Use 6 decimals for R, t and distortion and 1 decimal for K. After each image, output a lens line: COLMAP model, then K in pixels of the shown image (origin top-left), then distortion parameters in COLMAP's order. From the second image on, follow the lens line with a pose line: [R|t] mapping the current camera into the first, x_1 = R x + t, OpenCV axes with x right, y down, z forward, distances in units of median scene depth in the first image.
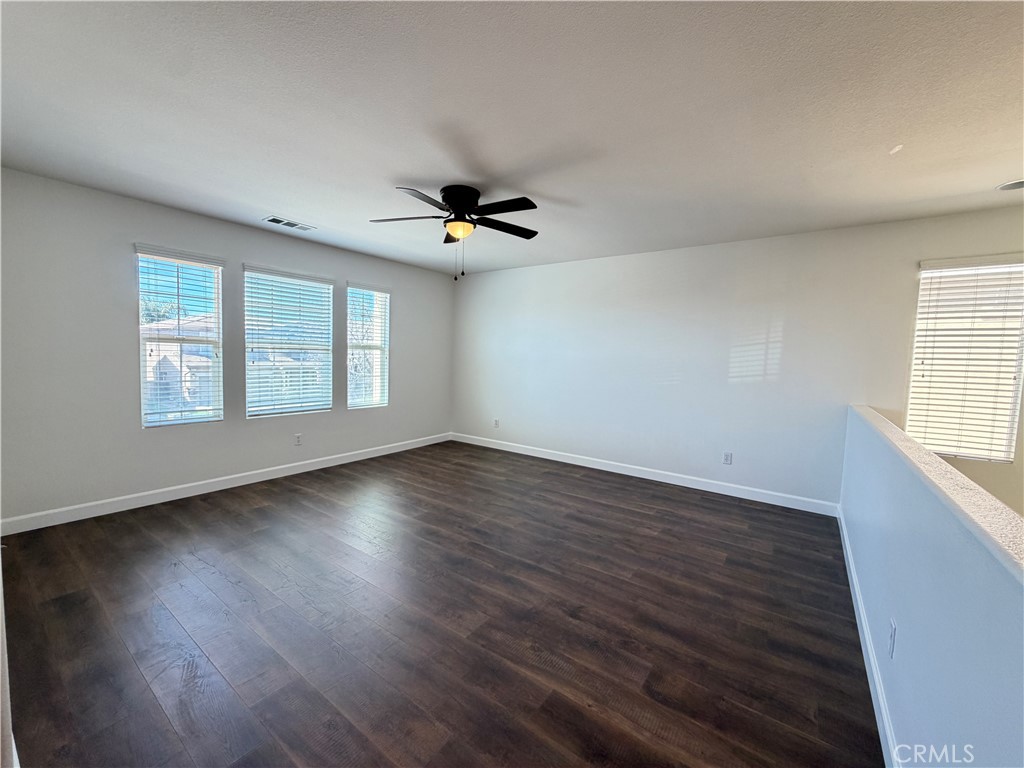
lens RADIAL K [[411.7, 0, 512.0], [0, 411.7, 384.0], [0, 0, 1]] dist [-0.002291, -0.000505]
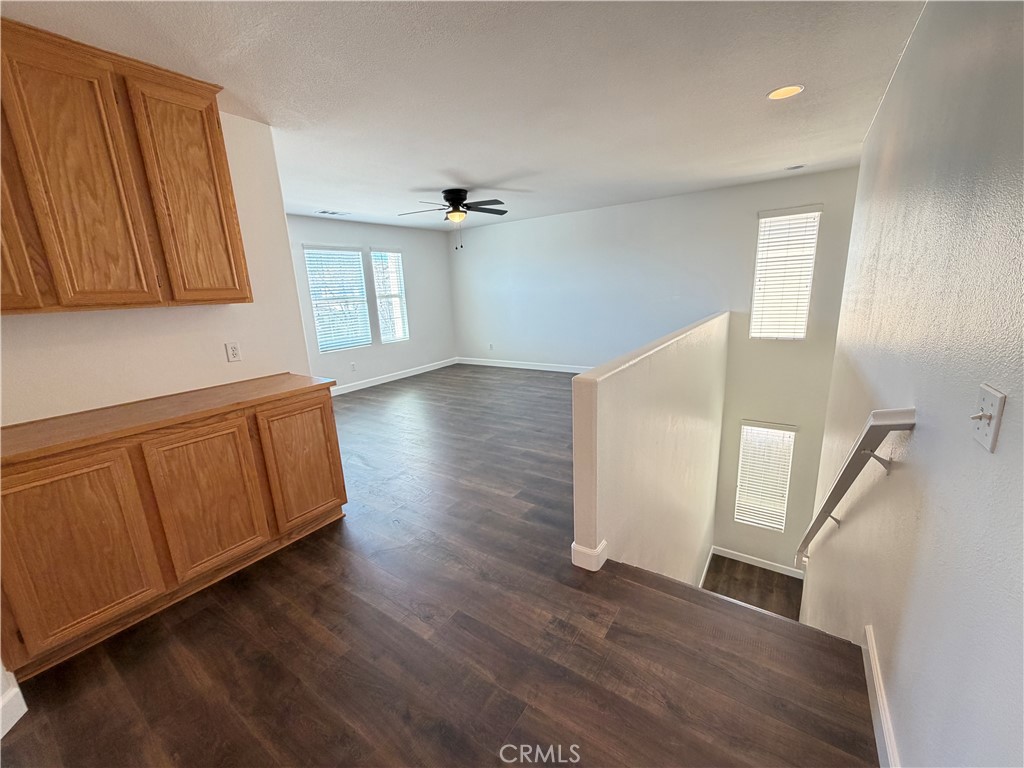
lens RADIAL K [[411.7, 0, 512.0], [0, 411.7, 384.0], [0, 0, 1]] dist [-0.002291, -0.000505]
pose [[0.996765, -0.080095, 0.006594, 0.016124], [0.078016, 0.984051, 0.159869, 0.010523], [-0.019294, -0.158838, 0.987116, -0.489324]]
